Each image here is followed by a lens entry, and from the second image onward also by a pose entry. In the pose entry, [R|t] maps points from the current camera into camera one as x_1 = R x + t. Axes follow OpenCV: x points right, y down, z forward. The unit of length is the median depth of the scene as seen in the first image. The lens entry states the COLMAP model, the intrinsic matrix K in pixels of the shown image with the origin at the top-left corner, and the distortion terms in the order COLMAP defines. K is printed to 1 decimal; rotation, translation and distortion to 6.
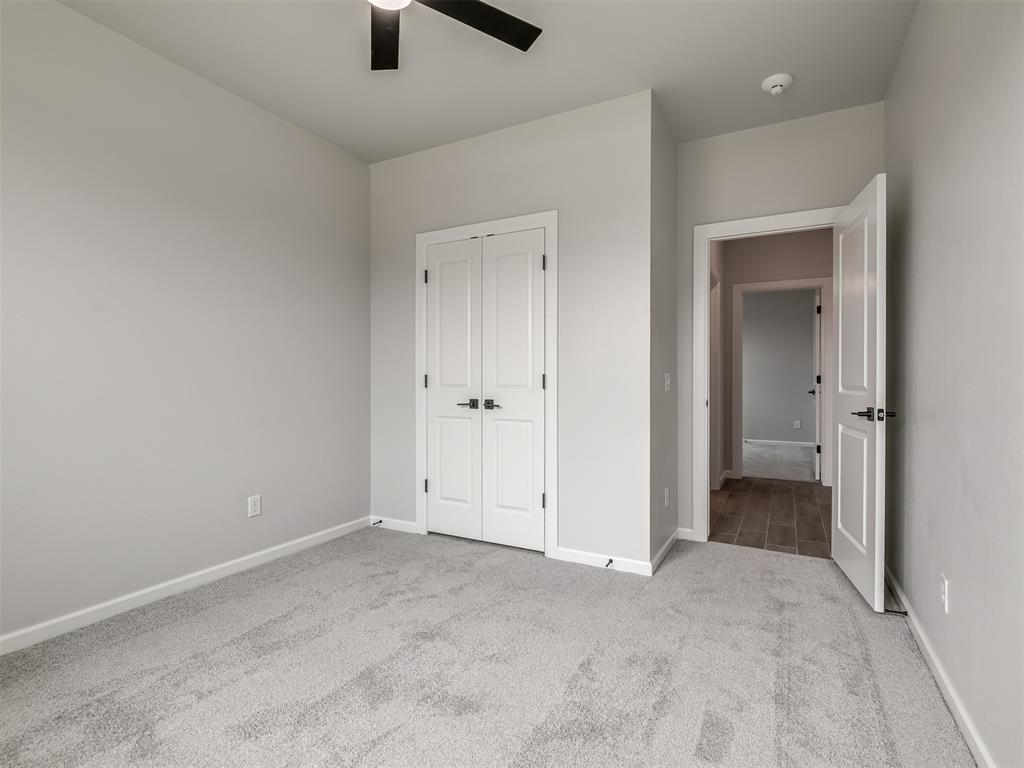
lens RADIAL K [[500.5, 0, 513.7], [0, 500.5, 385.8], [0, 0, 1]] dist [-0.002195, 0.000858]
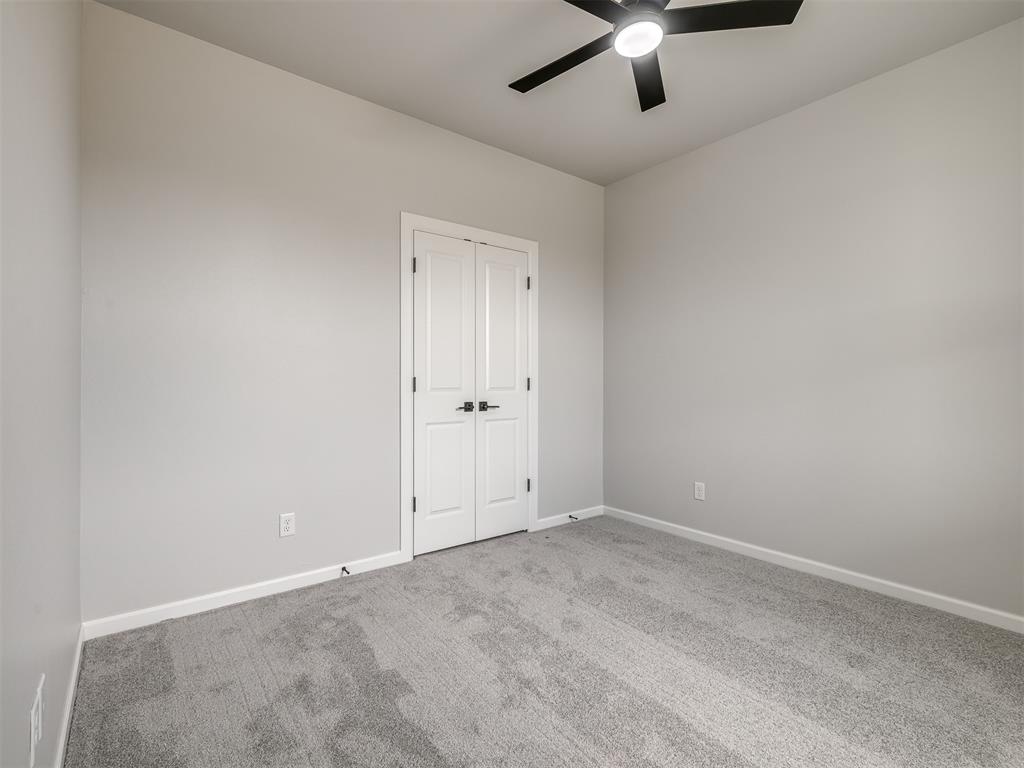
lens RADIAL K [[500.5, 0, 514.0], [0, 500.5, 380.8], [0, 0, 1]] dist [-0.002195, 0.000858]
pose [[0.413630, -0.000016, 0.910445, -0.962201], [0.005430, 0.999982, -0.002450, -0.012459], [-0.910429, 0.005957, 0.413622, 0.509594]]
